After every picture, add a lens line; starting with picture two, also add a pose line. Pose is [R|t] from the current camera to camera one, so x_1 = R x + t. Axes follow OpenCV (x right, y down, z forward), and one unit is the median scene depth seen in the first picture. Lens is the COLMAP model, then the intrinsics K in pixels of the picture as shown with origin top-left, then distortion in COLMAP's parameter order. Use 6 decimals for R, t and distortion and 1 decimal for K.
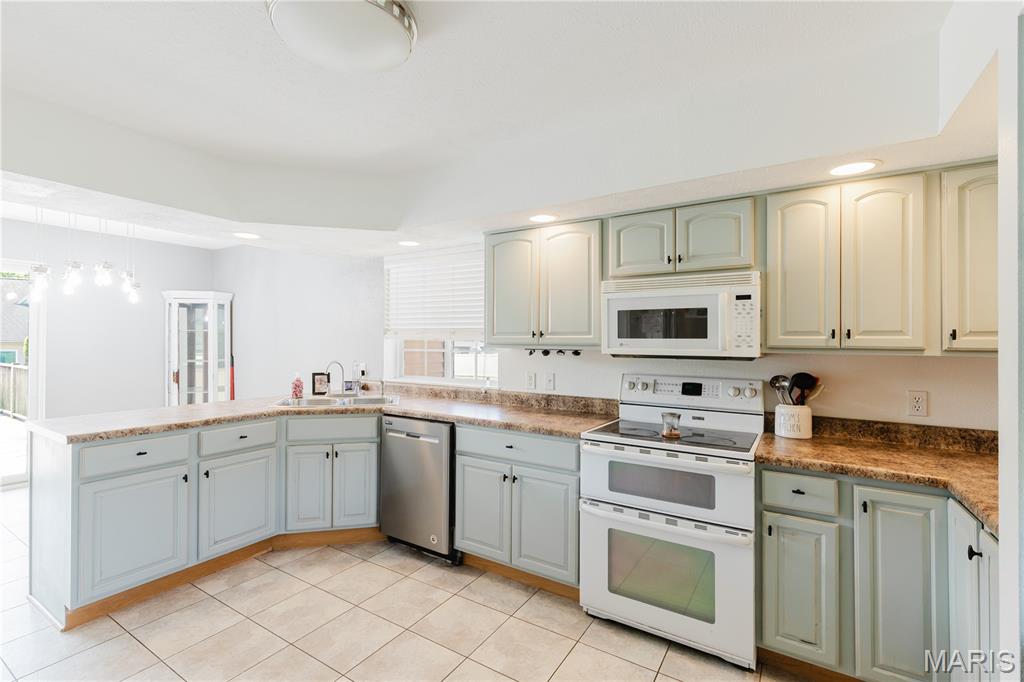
lens RADIAL K [[462.3, 0, 511.2], [0, 462.3, 339.7], [0, 0, 1]] dist [0.005067, -0.001768]
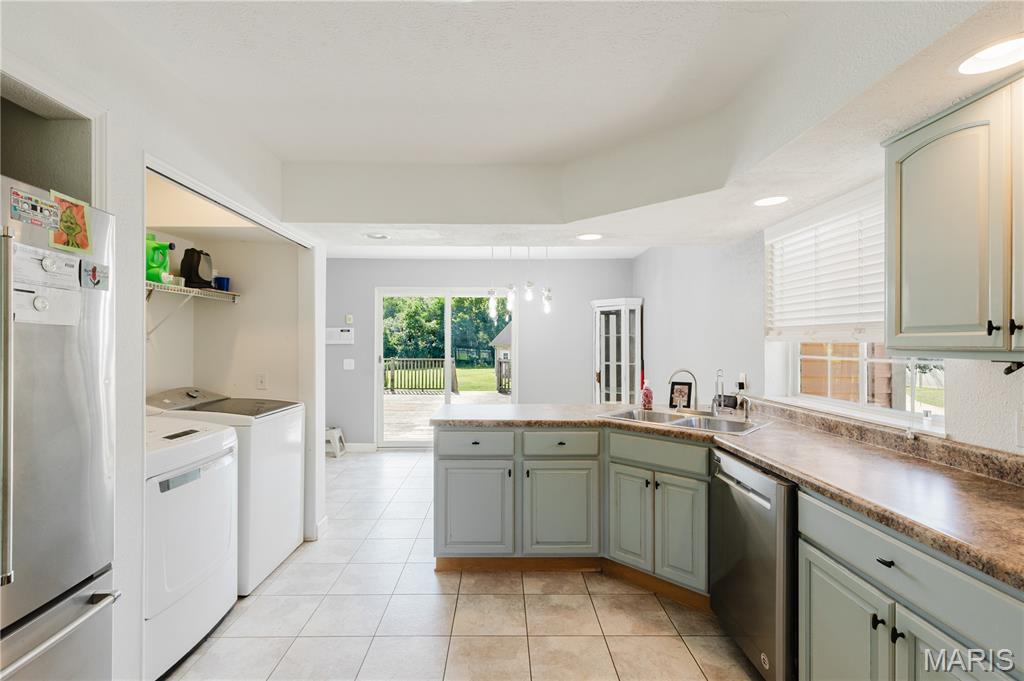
lens RADIAL K [[462.3, 0, 509.7], [0, 462.3, 342.8], [0, 0, 1]] dist [0.005067, -0.001768]
pose [[0.536168, -0.006921, -0.844083, 0.166955], [0.005980, 0.999972, -0.004400, 0.001527], [0.844090, -0.002688, 0.536195, 0.348820]]
